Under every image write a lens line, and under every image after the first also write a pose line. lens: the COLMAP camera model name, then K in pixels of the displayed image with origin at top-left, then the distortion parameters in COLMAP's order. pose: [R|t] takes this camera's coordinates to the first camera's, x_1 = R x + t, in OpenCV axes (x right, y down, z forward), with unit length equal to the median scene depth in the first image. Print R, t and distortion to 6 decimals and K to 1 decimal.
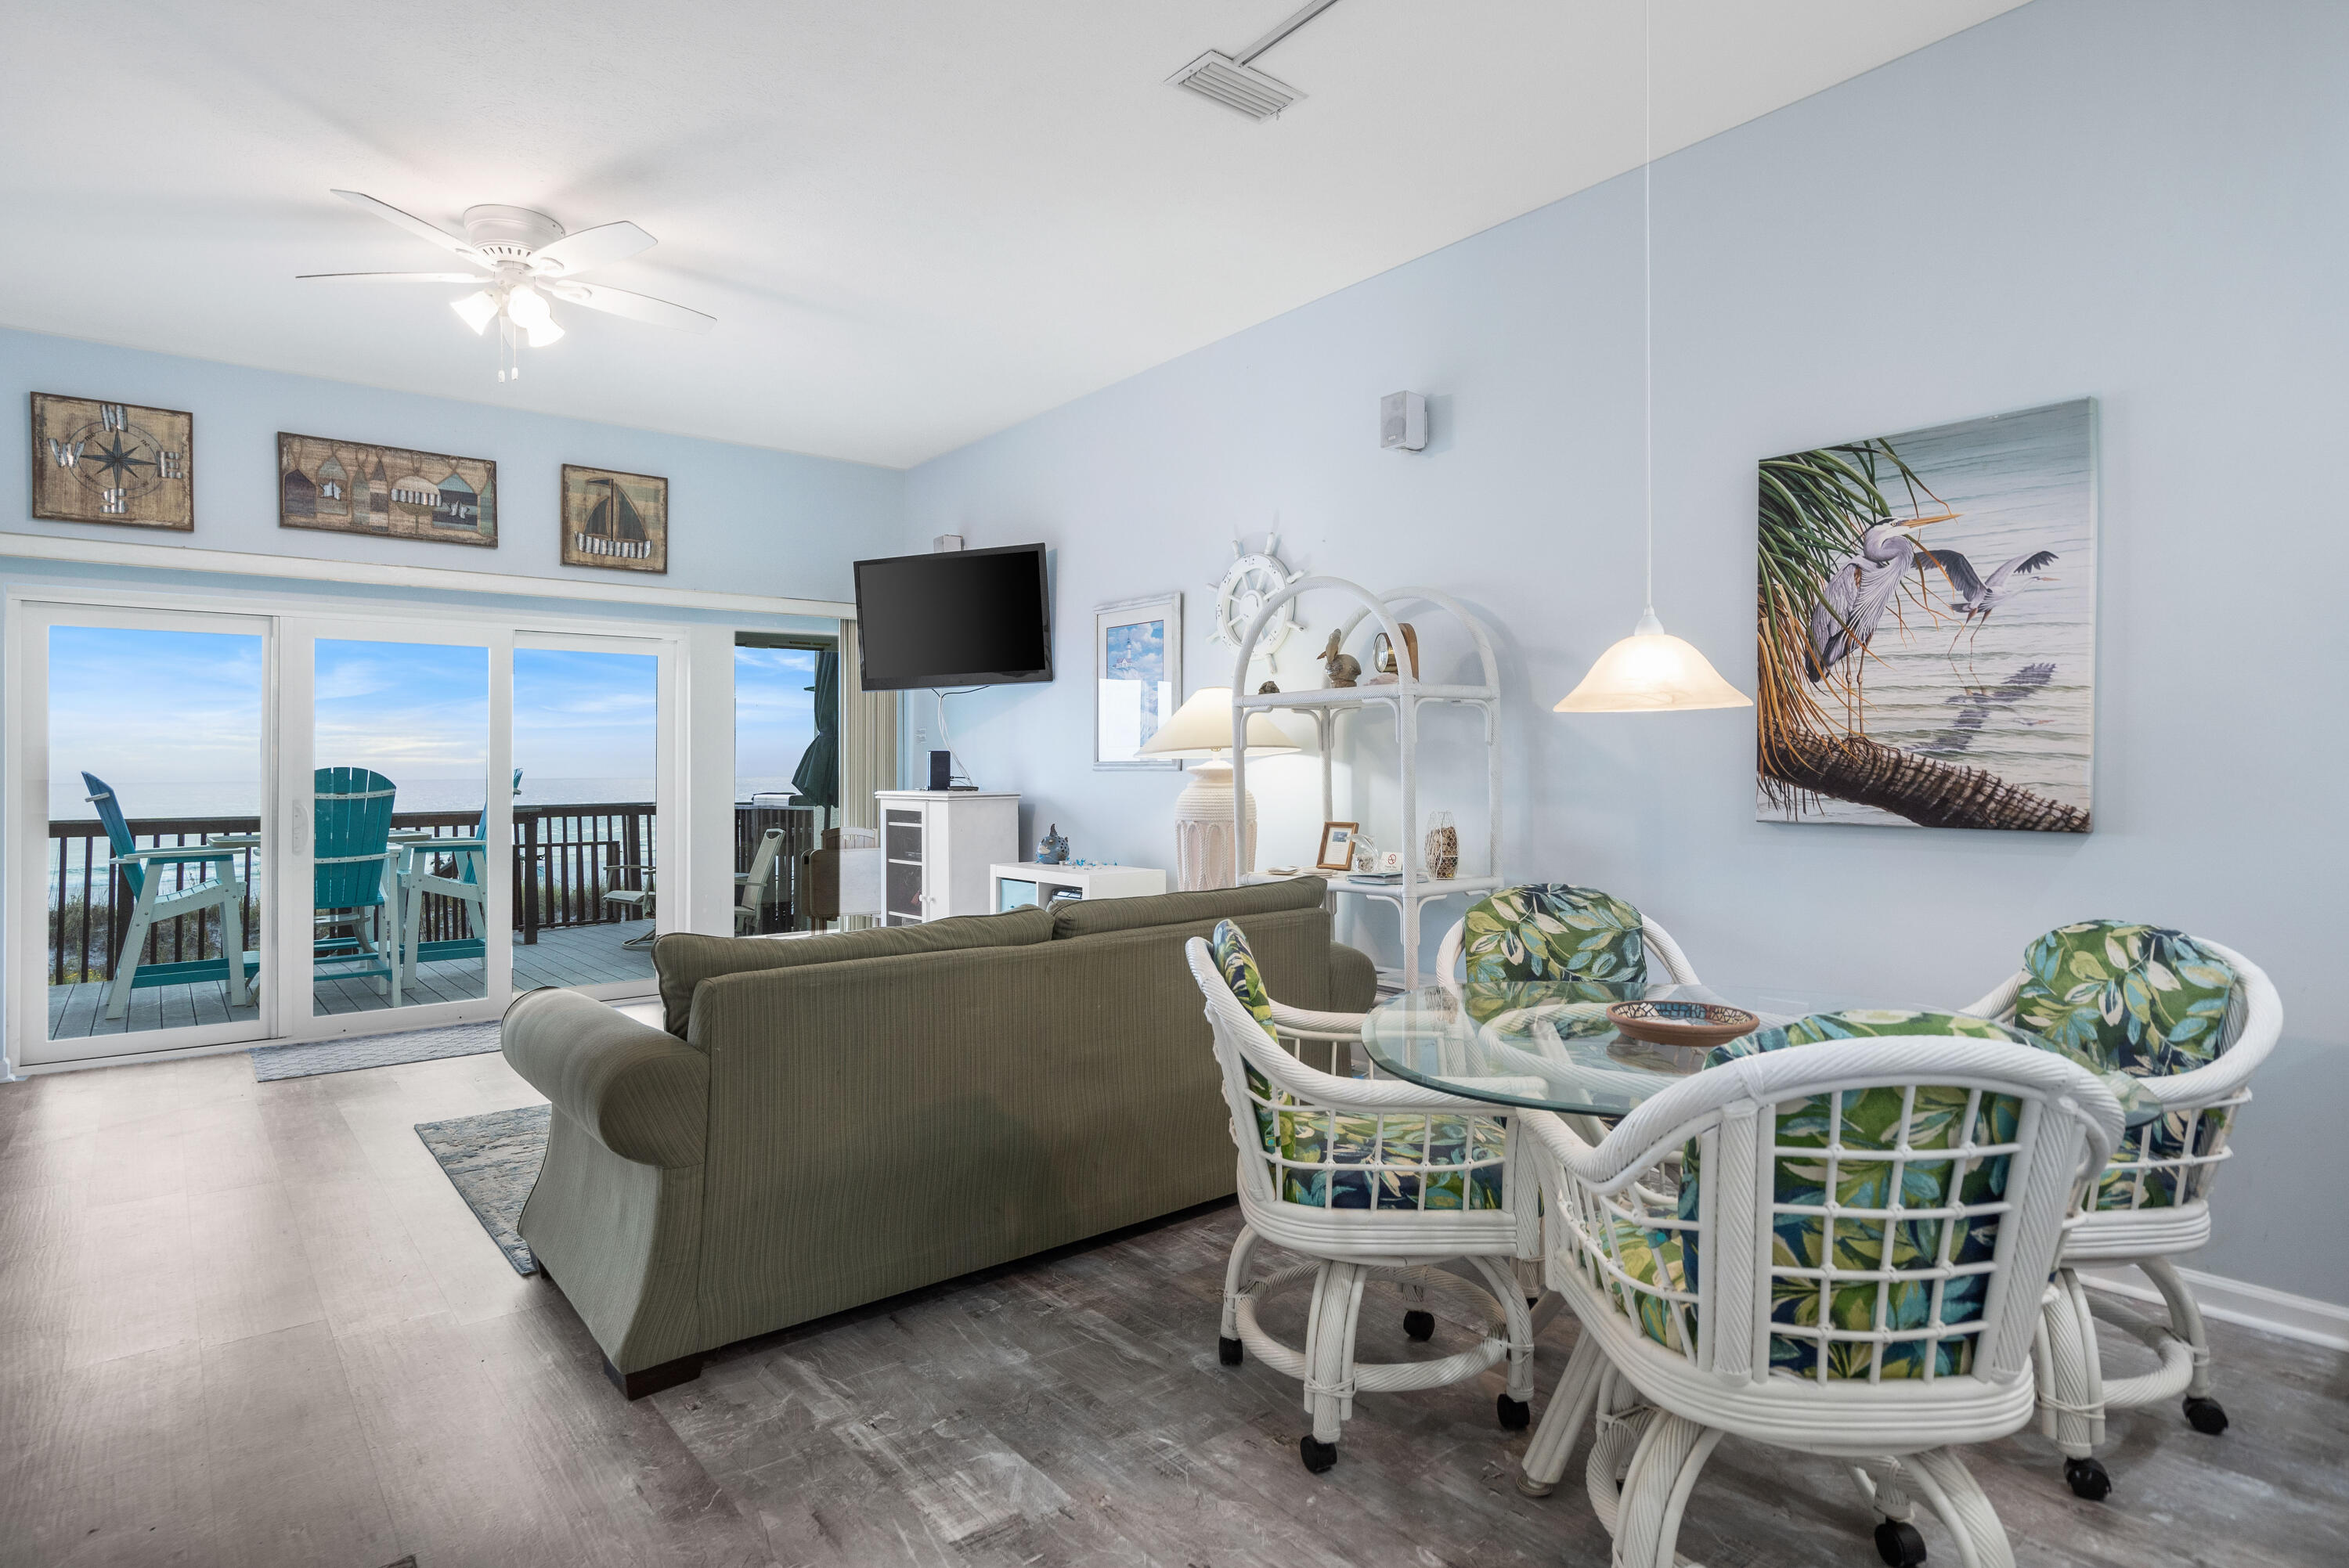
lens RADIAL K [[1212.8, 0, 1185.2], [0, 1212.8, 754.1], [0, 0, 1]] dist [0.002860, -0.000813]
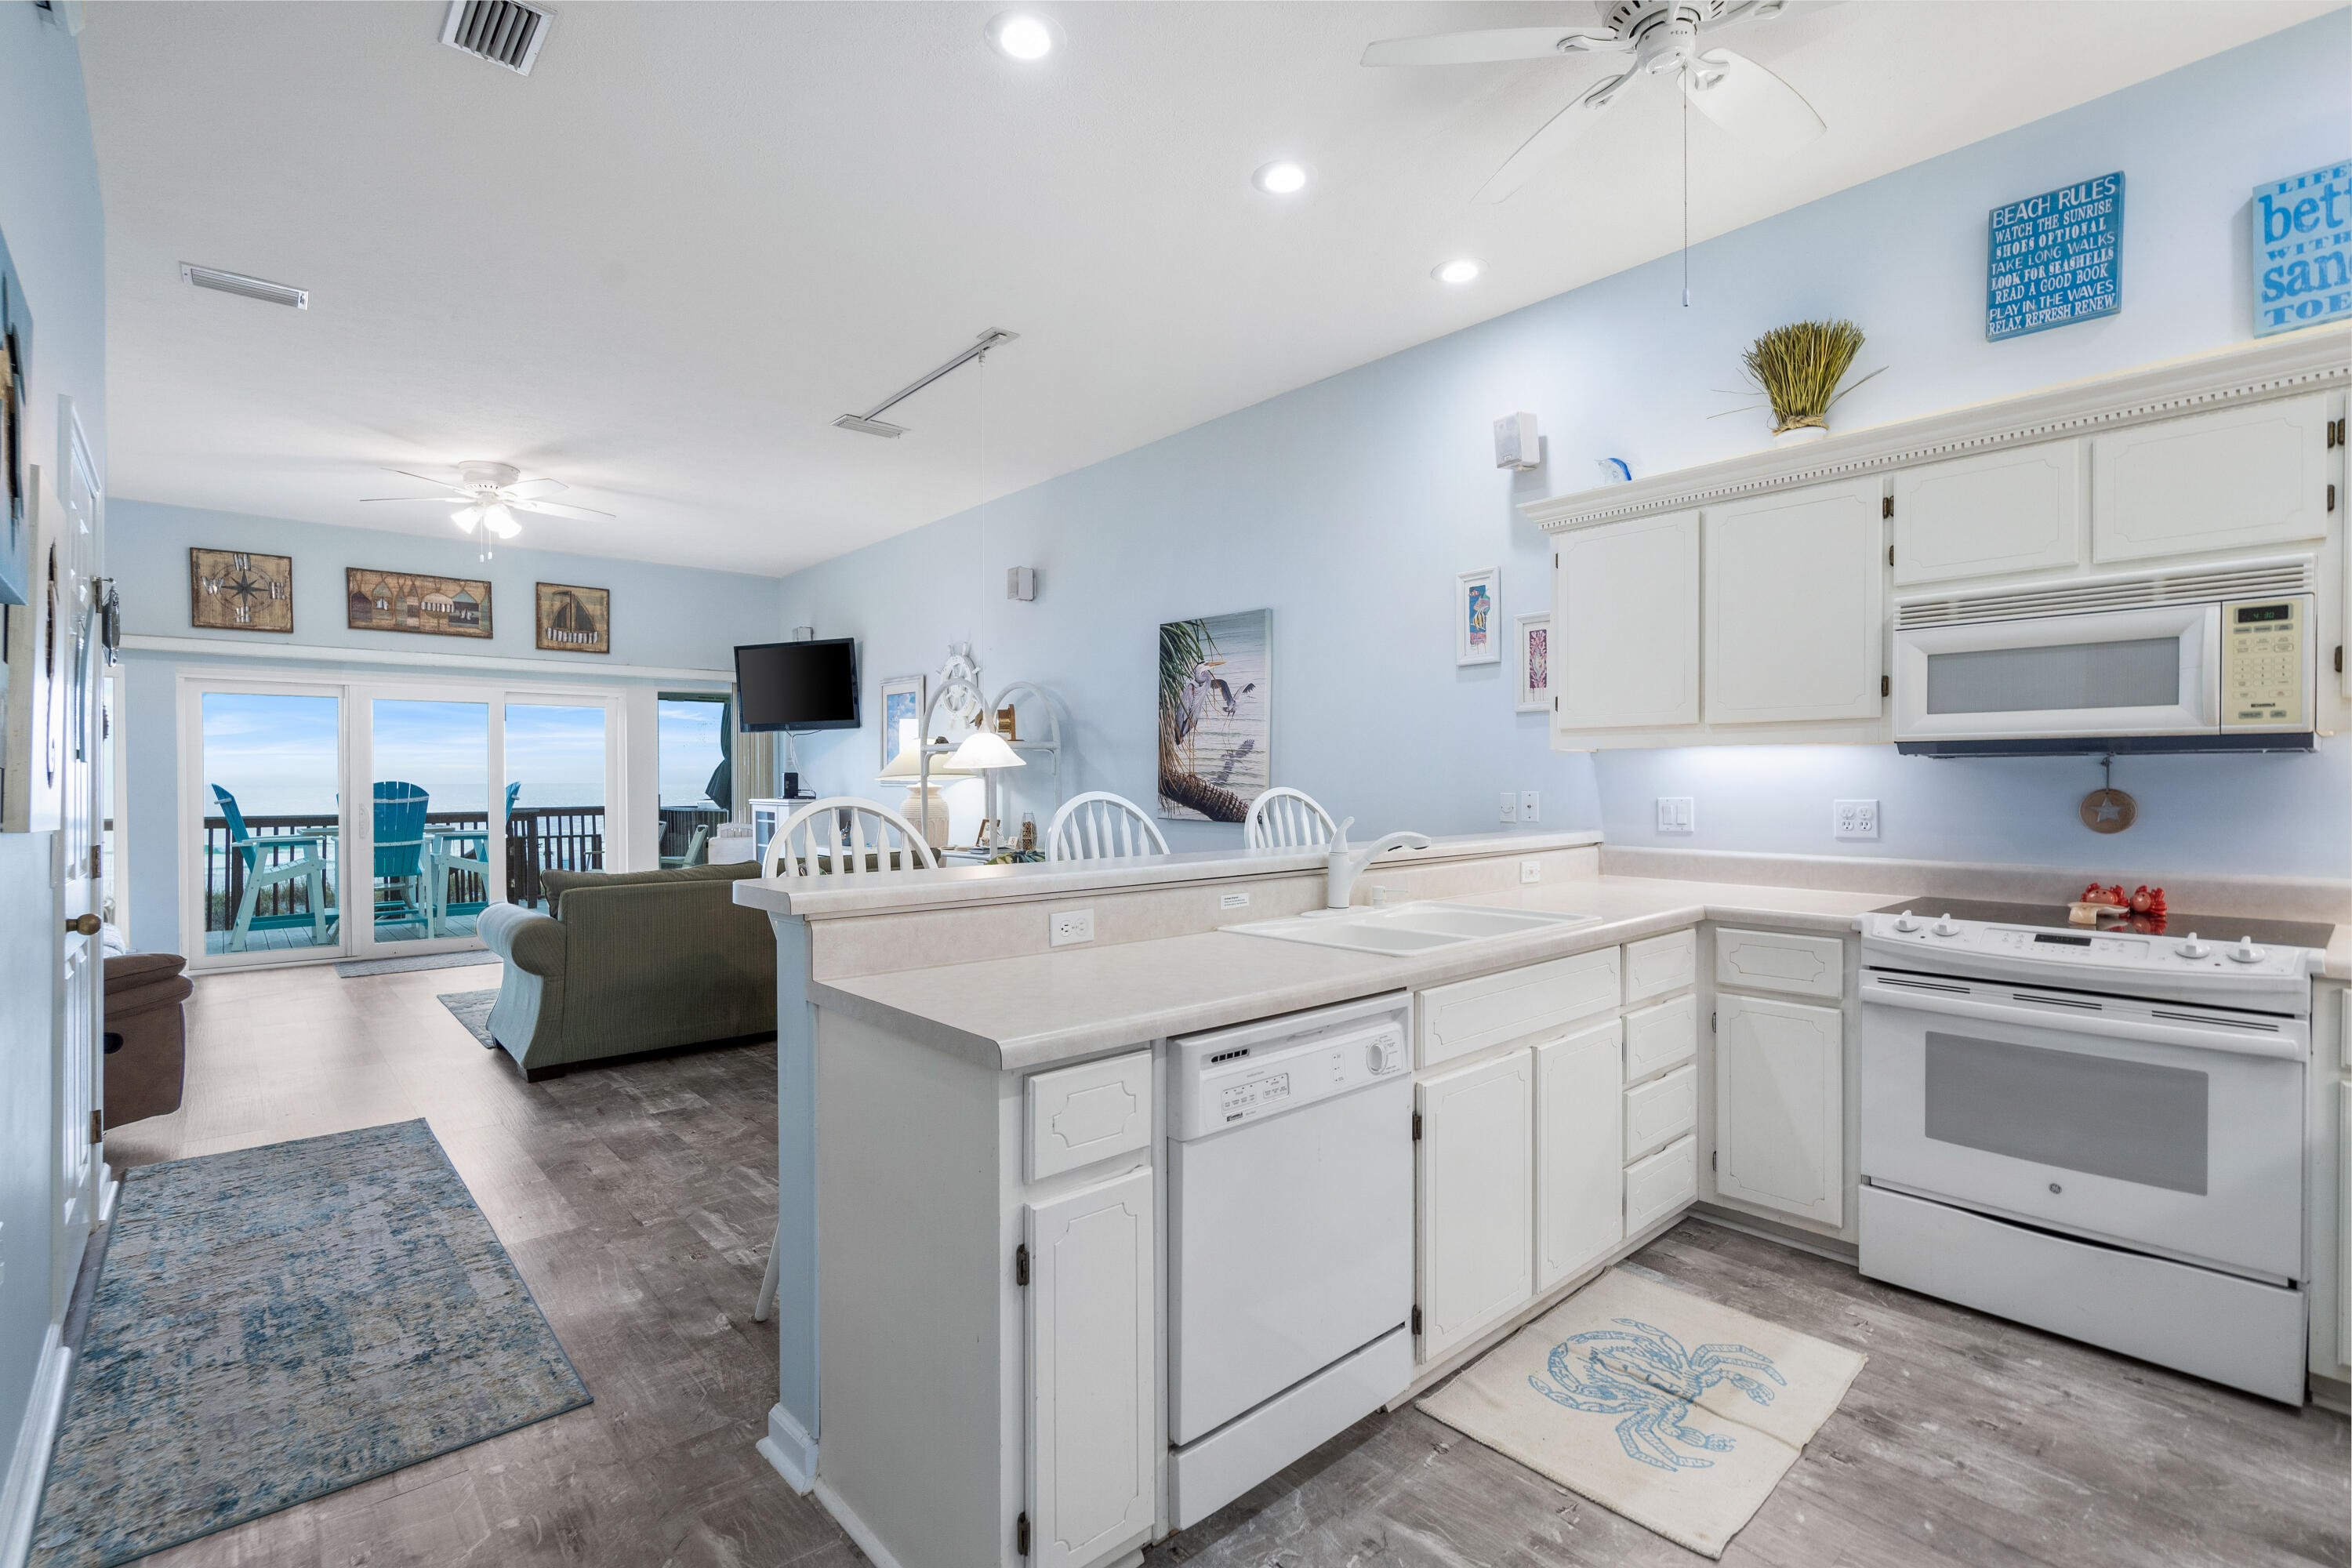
lens RADIAL K [[1086.4, 0, 1191.2], [0, 1086.4, 793.1], [0, 0, 1]] dist [-0.008680, 0.003512]
pose [[0.999594, 0.004461, 0.028135, 0.290188], [-0.005177, 0.999664, 0.025405, -0.016069], [-0.028012, -0.025541, 0.999281, -0.412646]]
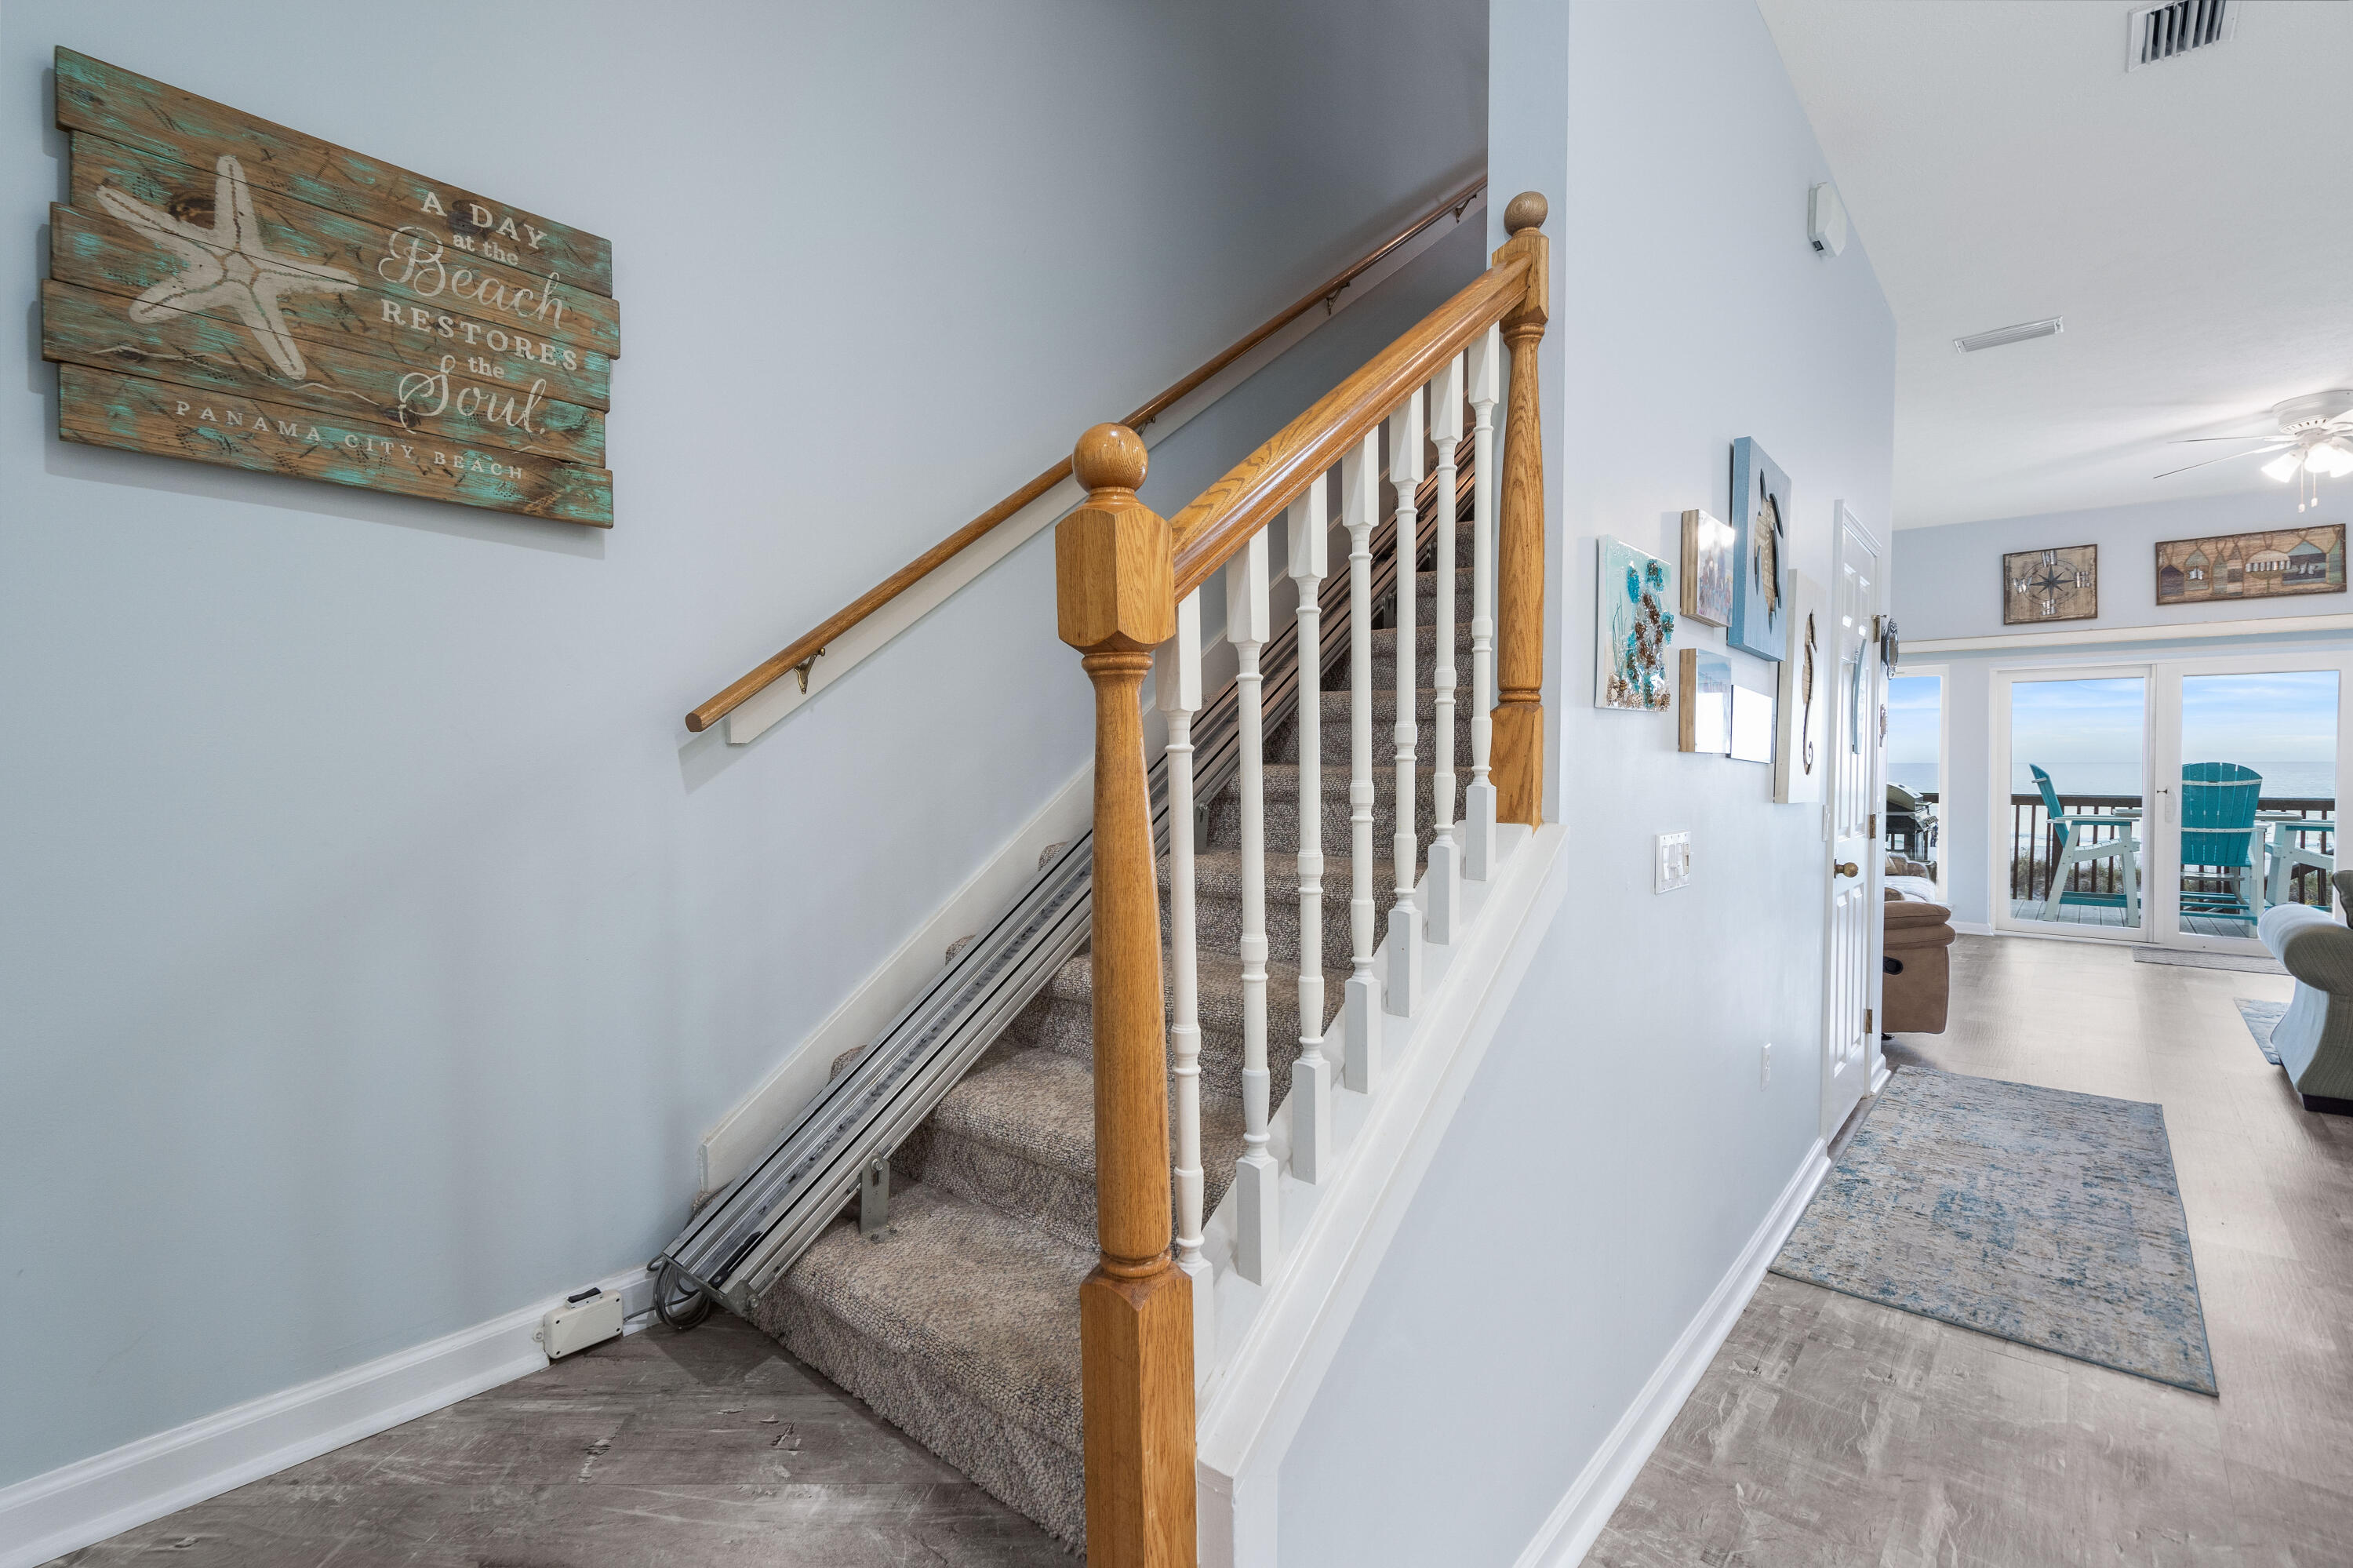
lens RADIAL K [[1086.9, 0, 1108.8], [0, 1086.9, 773.5], [0, 0, 1]] dist [-0.008680, 0.003512]
pose [[0.129487, 0.018725, -0.991404, 0.418752], [0.014546, 0.999678, 0.020781, -0.023542], [0.991474, -0.017112, 0.129173, -0.465299]]
